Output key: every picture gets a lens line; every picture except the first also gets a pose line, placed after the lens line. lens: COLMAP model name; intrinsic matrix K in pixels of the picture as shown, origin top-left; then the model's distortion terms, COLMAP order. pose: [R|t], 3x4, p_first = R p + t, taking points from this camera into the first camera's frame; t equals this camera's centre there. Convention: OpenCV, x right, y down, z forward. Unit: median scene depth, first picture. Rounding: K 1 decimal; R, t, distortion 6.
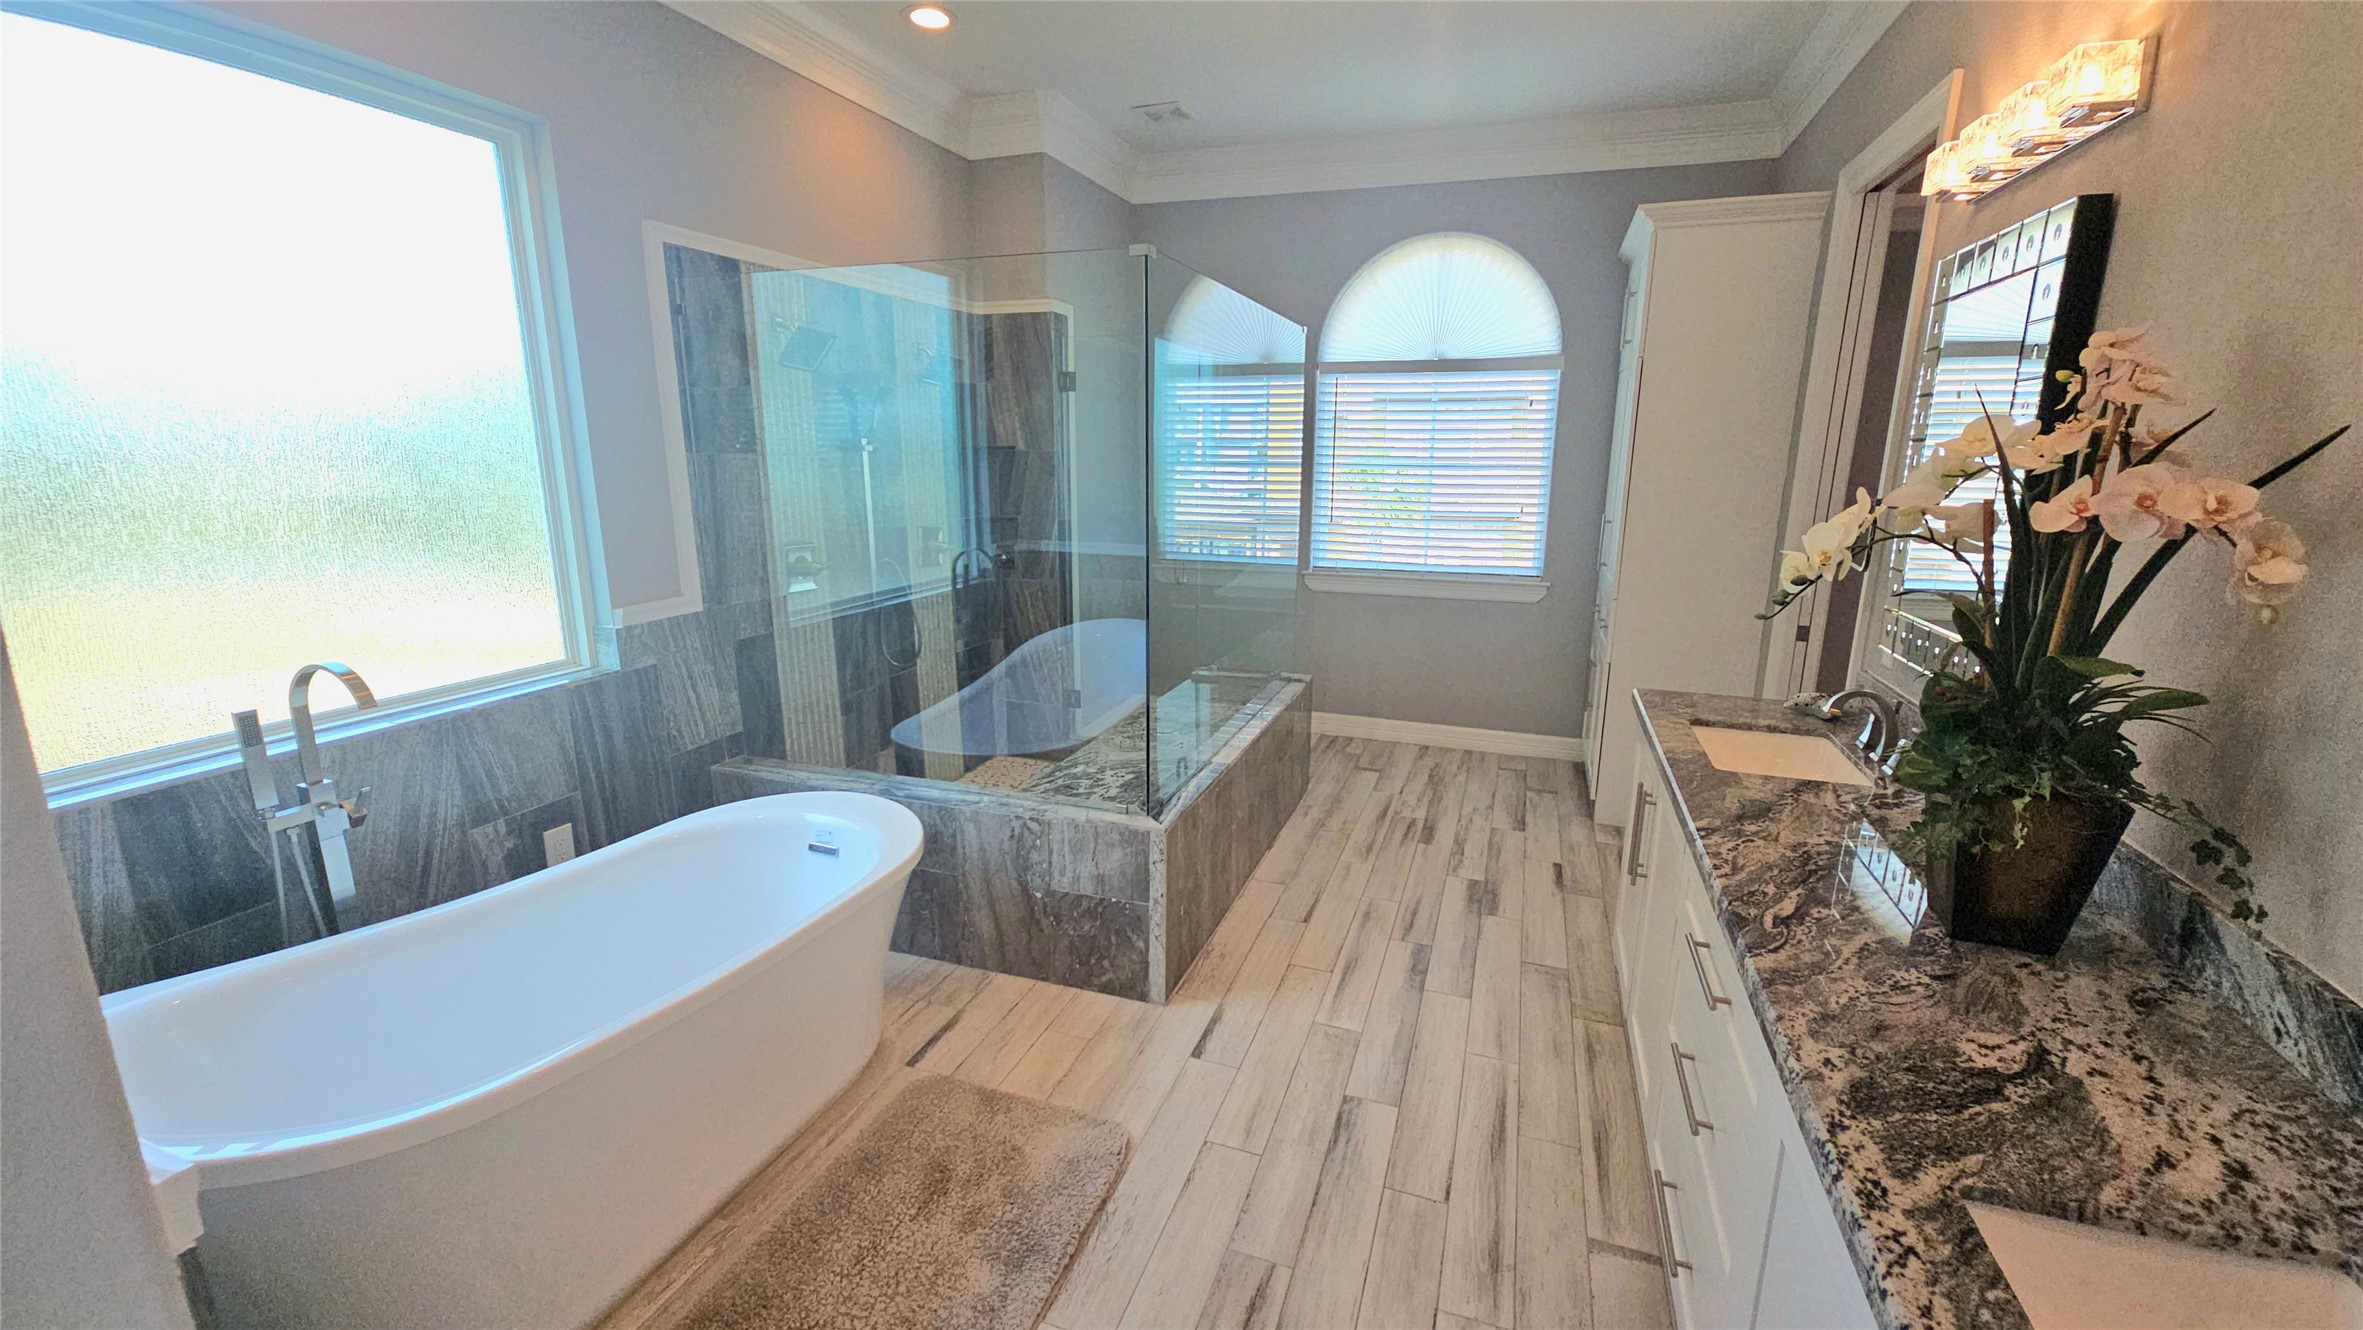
lens RADIAL K [[957.8, 0, 1184.6], [0, 957.8, 663.5], [0, 0, 1]] dist [0.001720, -0.001798]
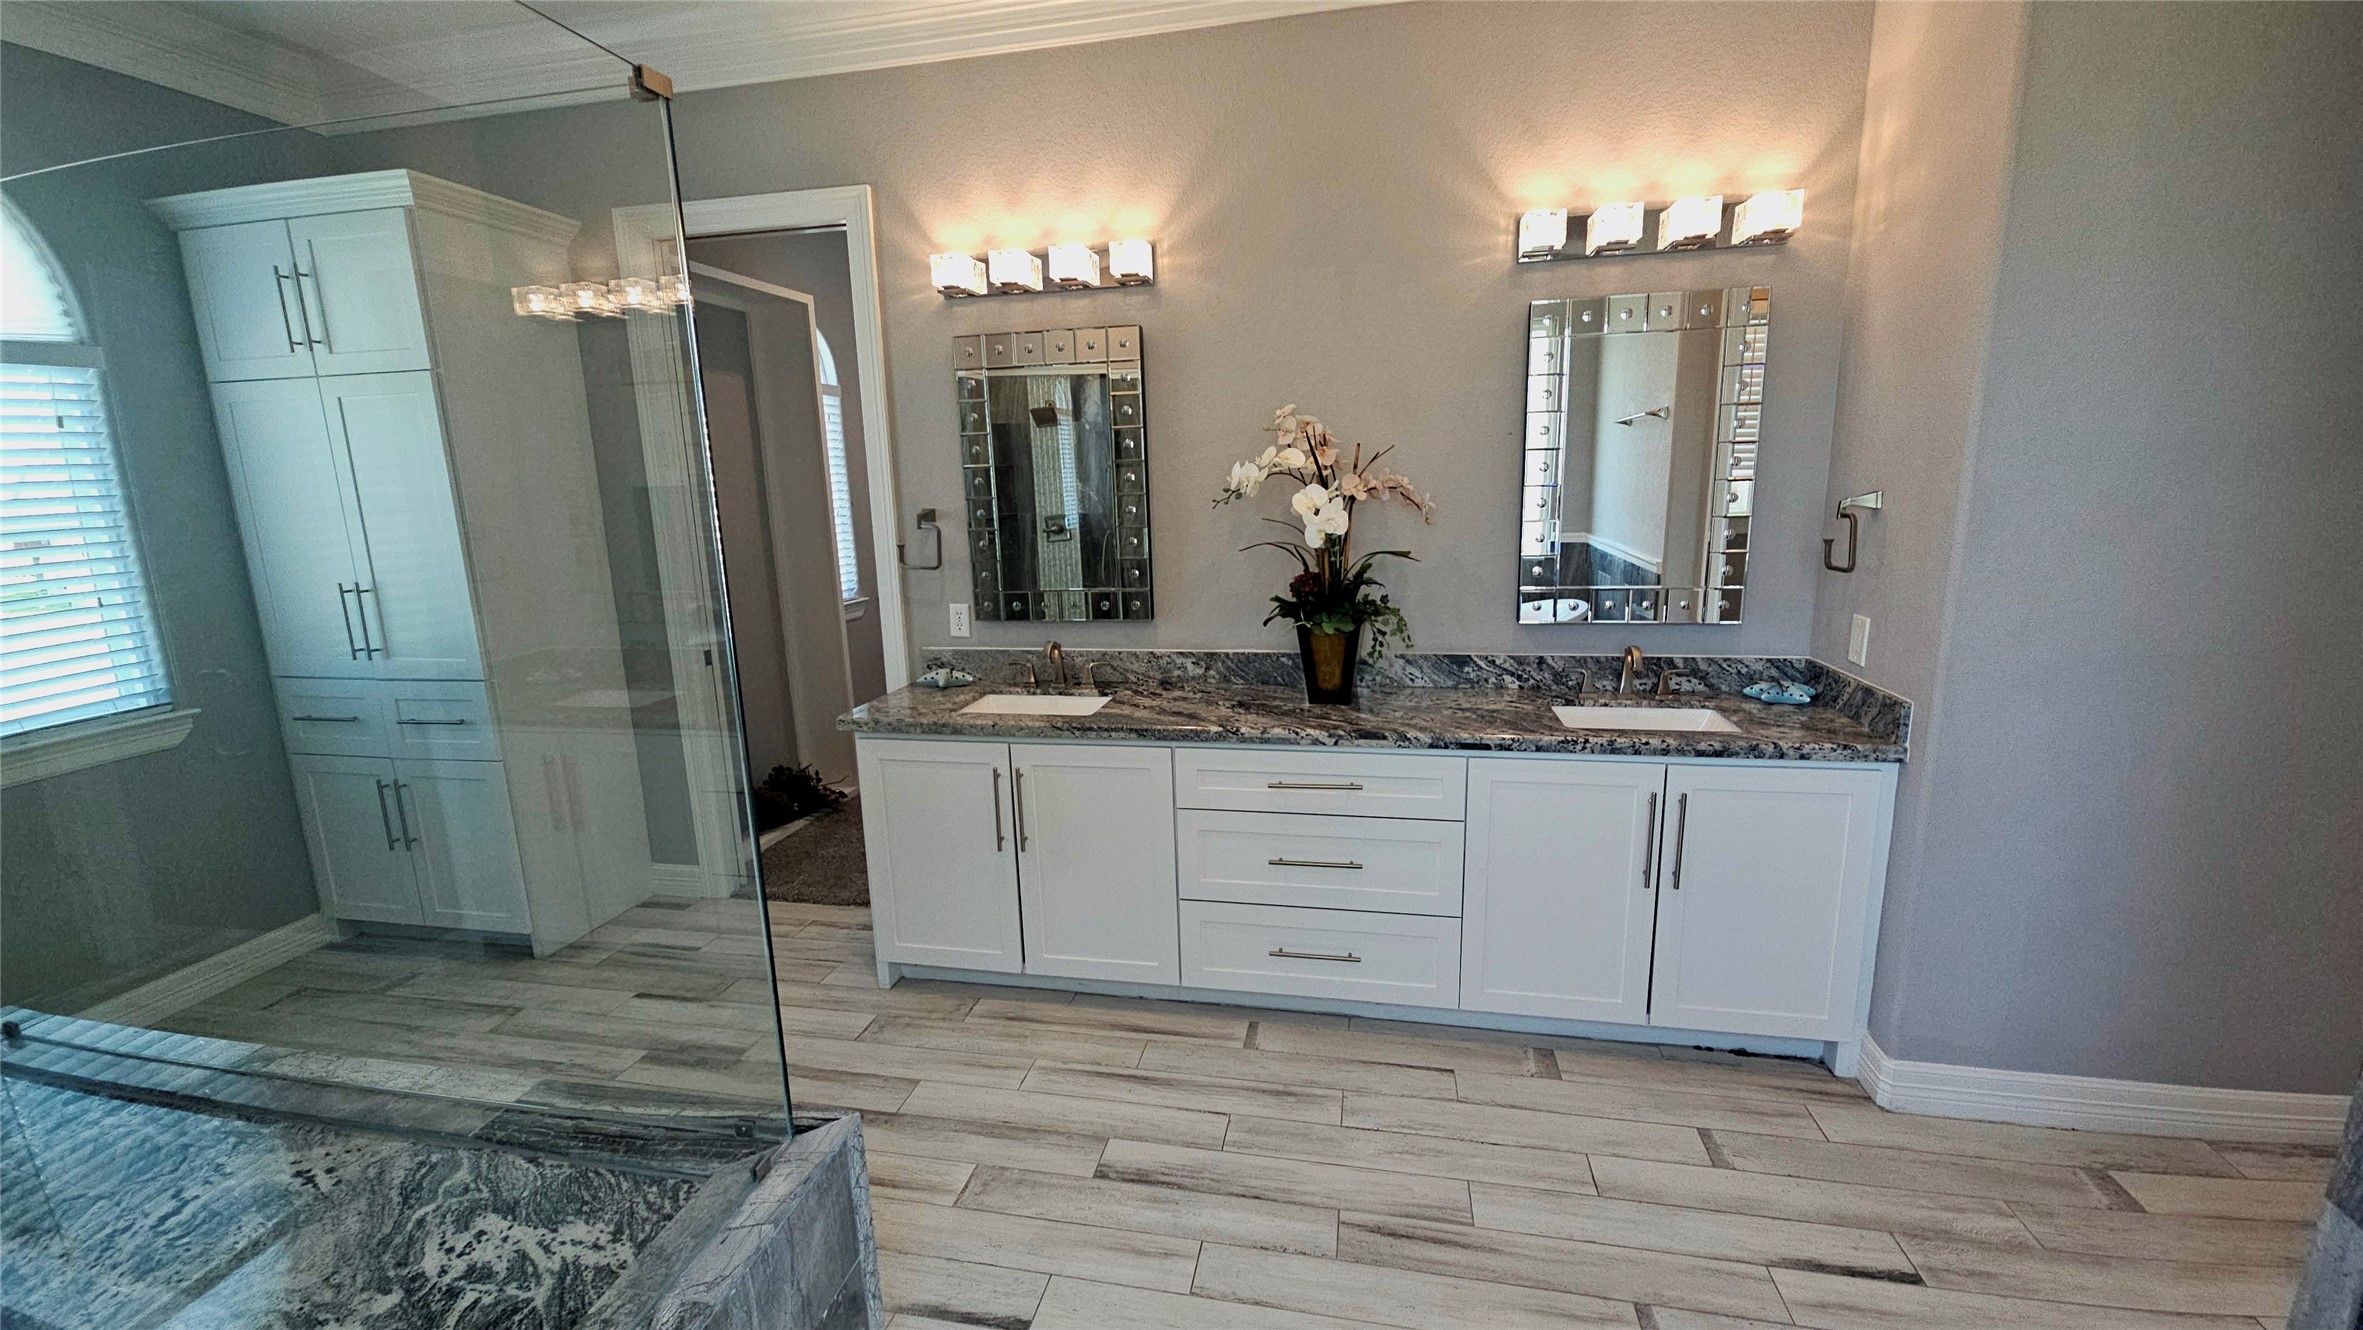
lens RADIAL K [[957.8, 0, 1177.0], [0, 957.8, 667.0], [0, 0, 1]] dist [0.001720, -0.001798]
pose [[-0.140438, -0.196211, 0.970453, -0.529294], [0.247481, 0.942096, 0.226291, -0.159233], [-0.958661, 0.271949, -0.083748, 0.733011]]
